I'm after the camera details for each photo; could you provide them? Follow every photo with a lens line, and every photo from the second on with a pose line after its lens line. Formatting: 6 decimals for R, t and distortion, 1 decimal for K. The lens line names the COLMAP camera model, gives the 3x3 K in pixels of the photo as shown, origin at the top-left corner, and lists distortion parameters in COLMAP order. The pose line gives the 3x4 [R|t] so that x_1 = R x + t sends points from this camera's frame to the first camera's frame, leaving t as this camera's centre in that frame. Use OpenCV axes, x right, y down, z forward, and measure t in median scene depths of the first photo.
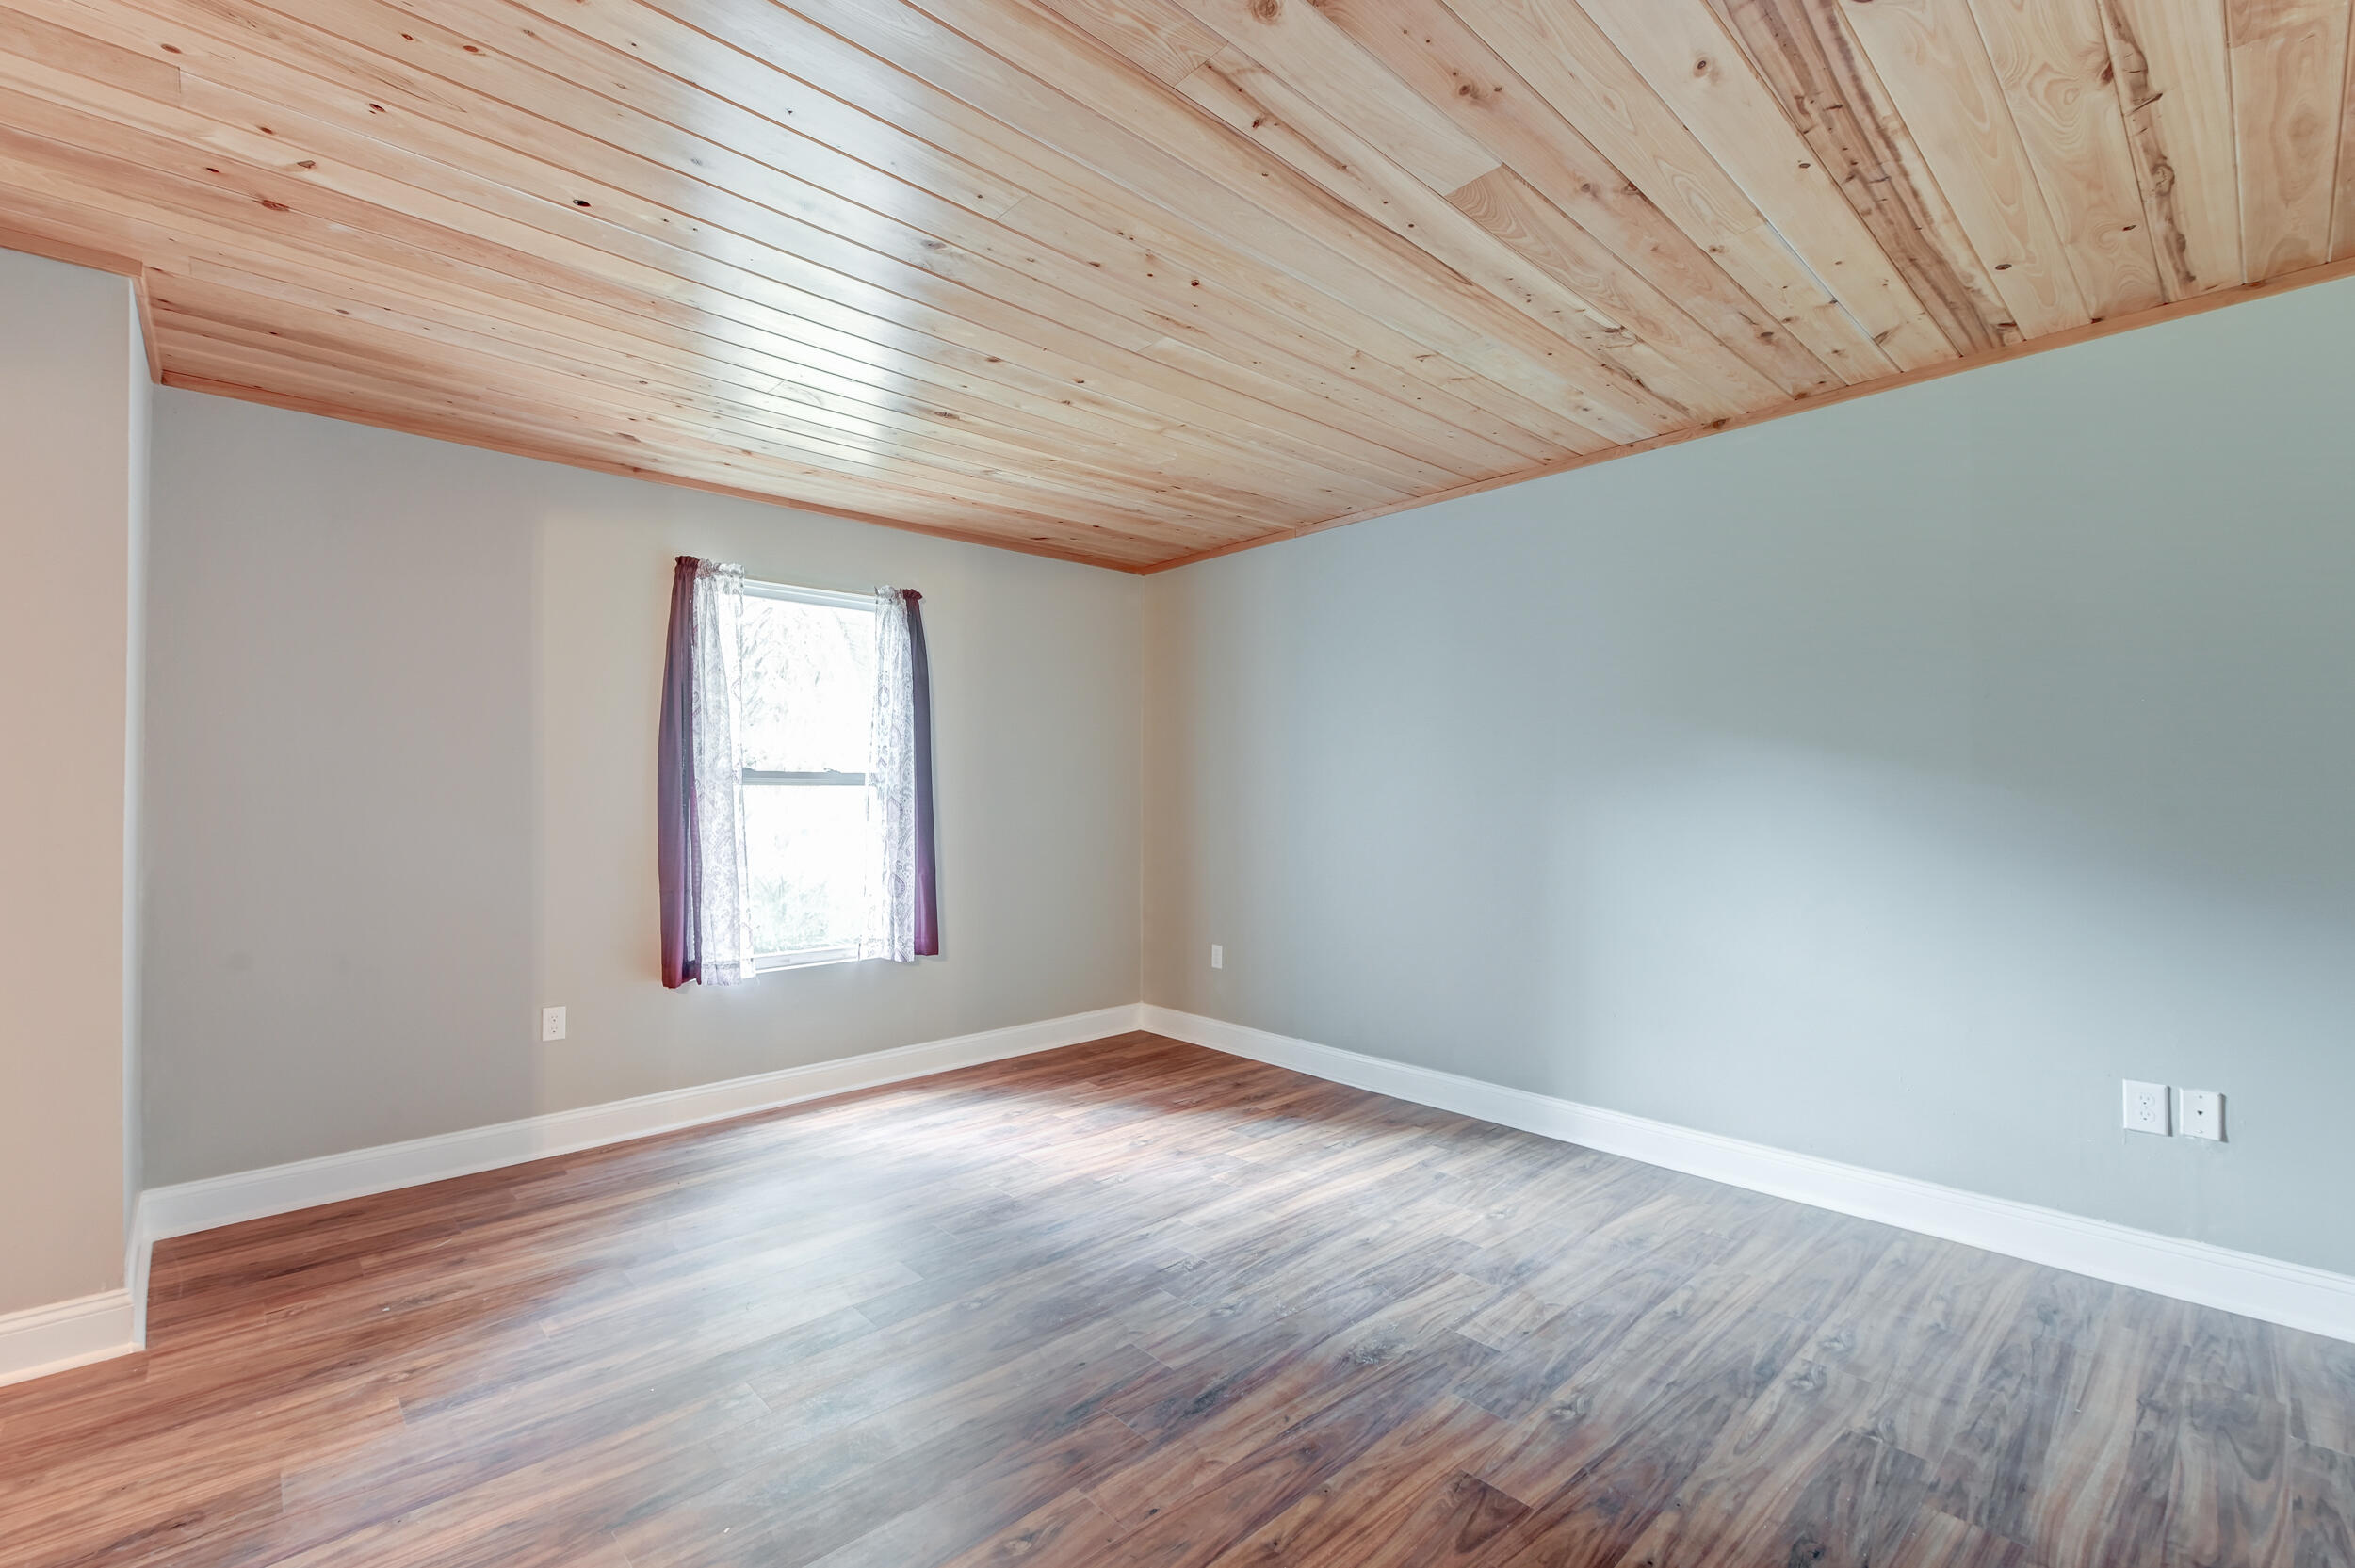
lens RADIAL K [[998.5, 0, 1197.2], [0, 998.5, 768.4], [0, 0, 1]] dist [0.018750, -0.008934]
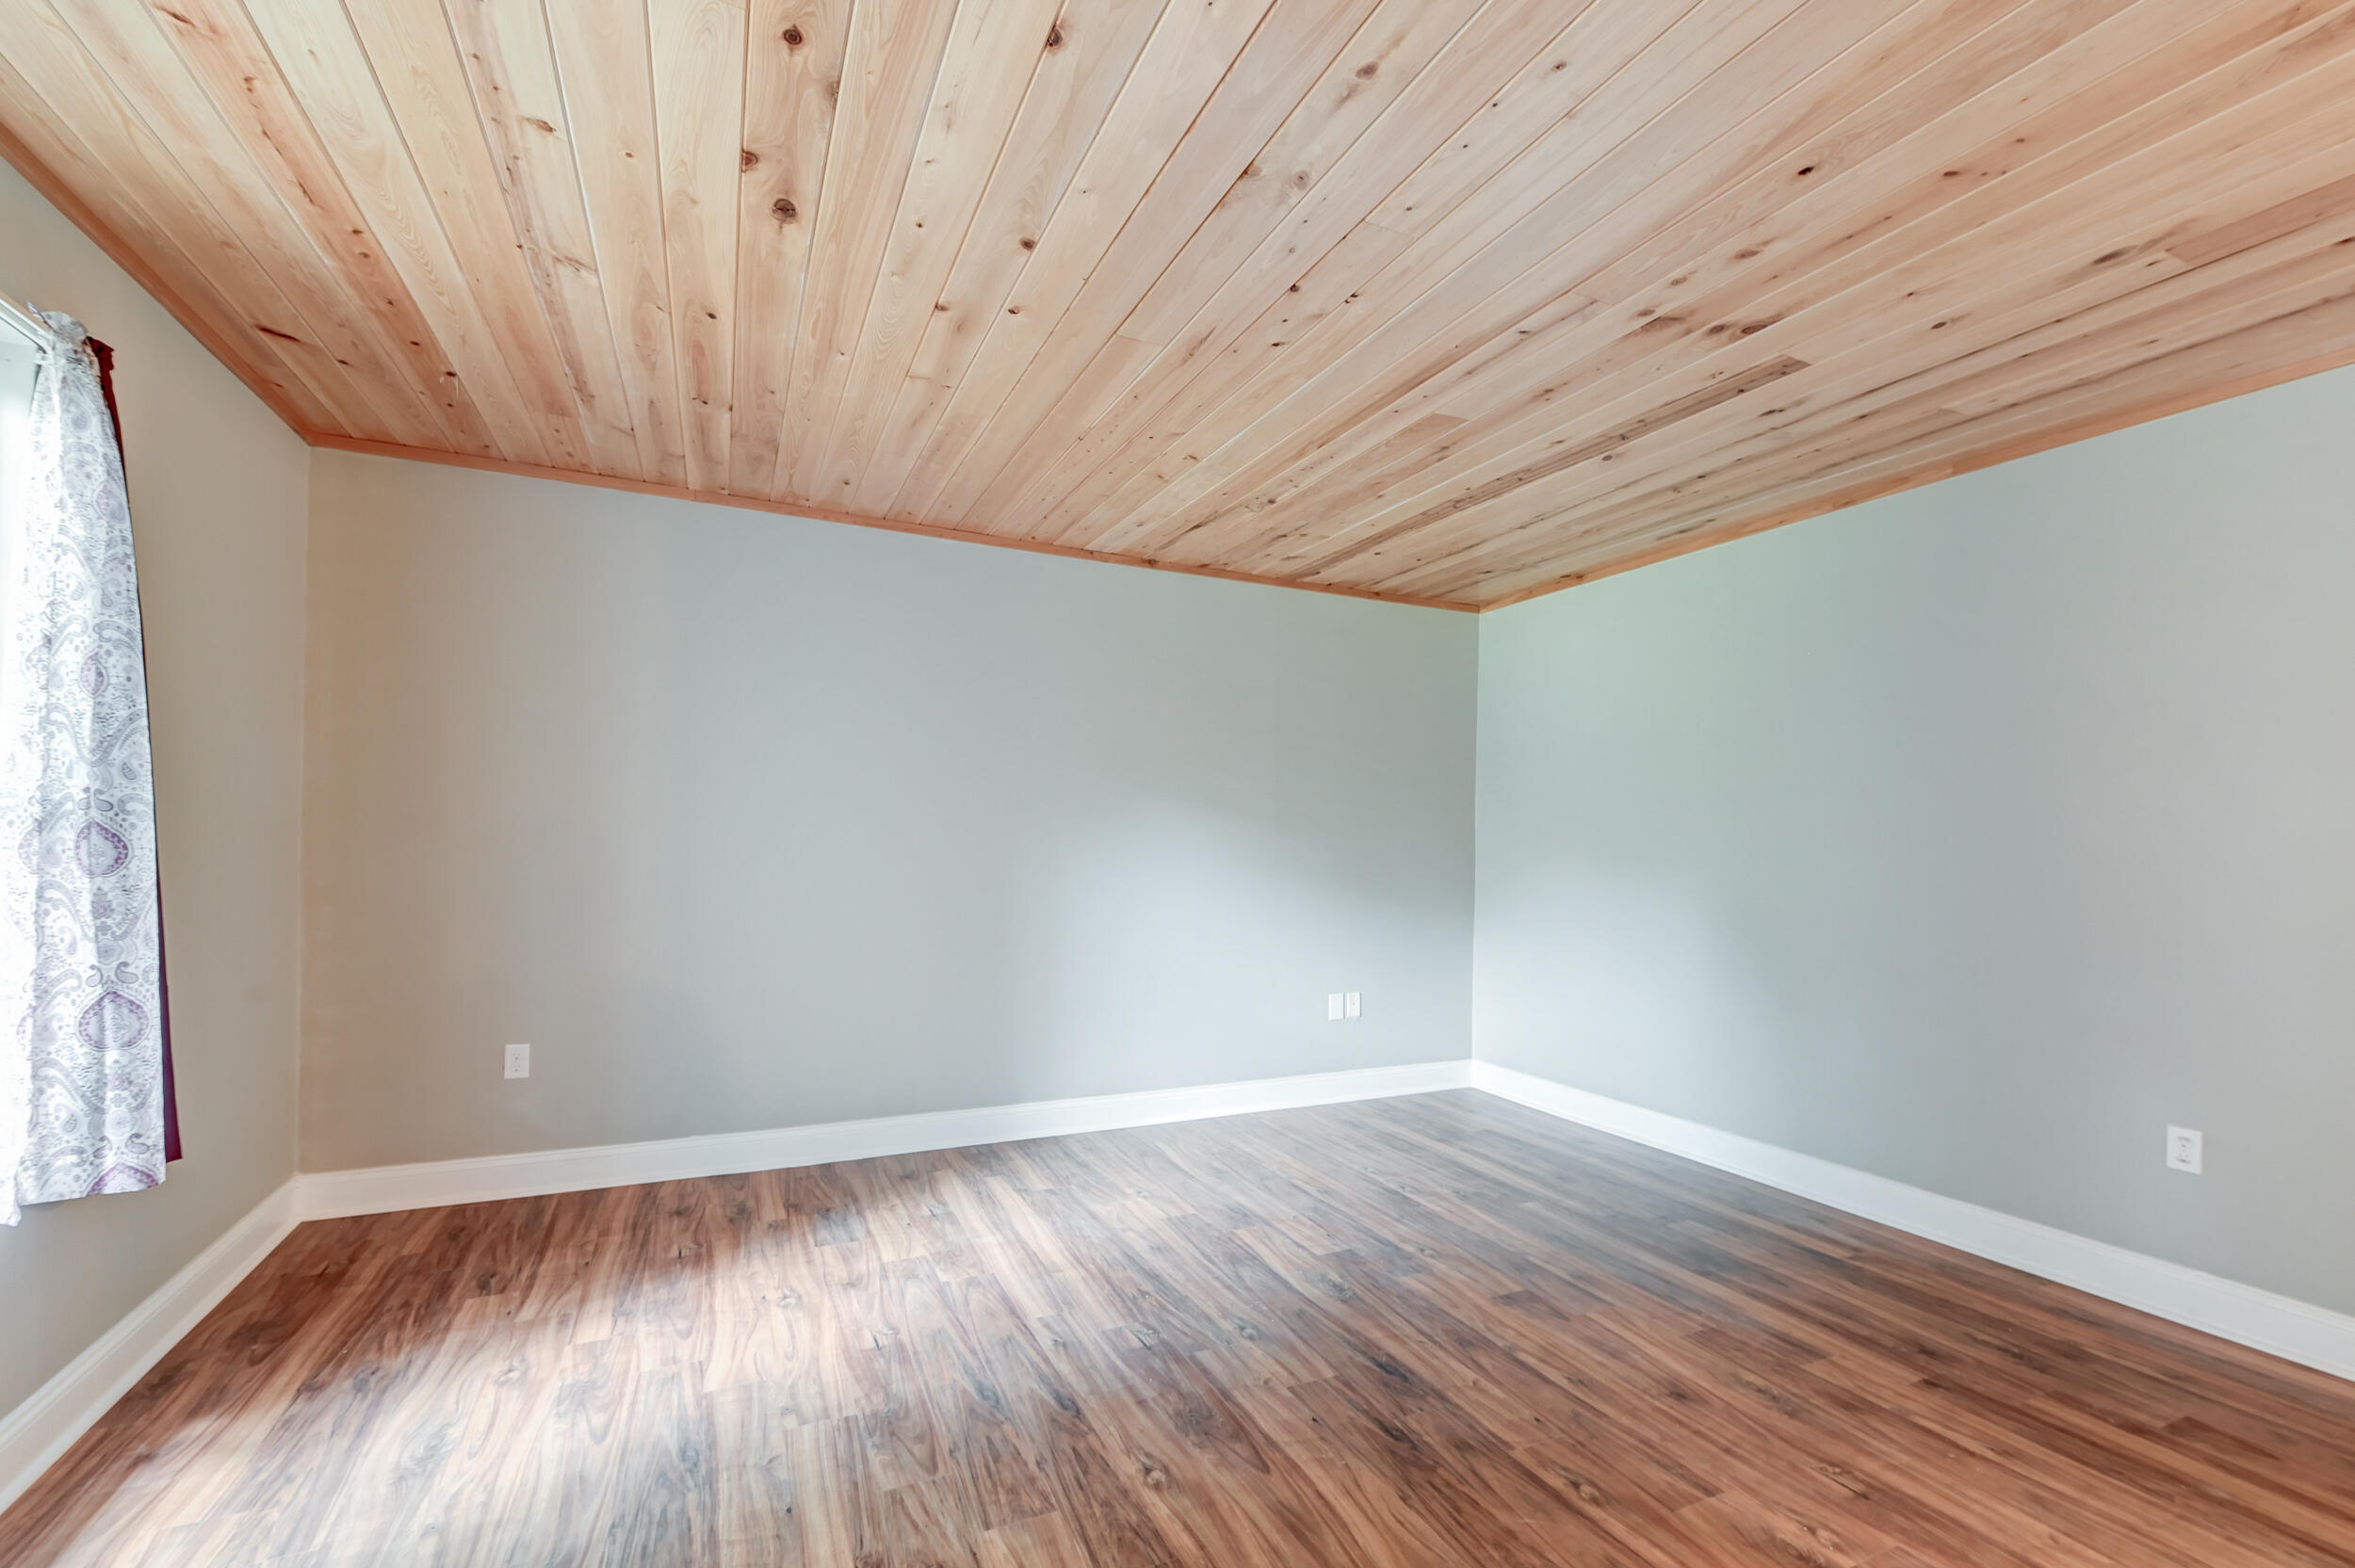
lens RADIAL K [[998.5, 0, 1129.9], [0, 998.5, 808.8], [0, 0, 1]] dist [0.018750, -0.008934]
pose [[0.330375, 0.037100, 0.943120, -0.926907], [-0.045866, 0.998678, -0.023219, 0.023770], [-0.942735, -0.035586, 0.331640, 0.715762]]
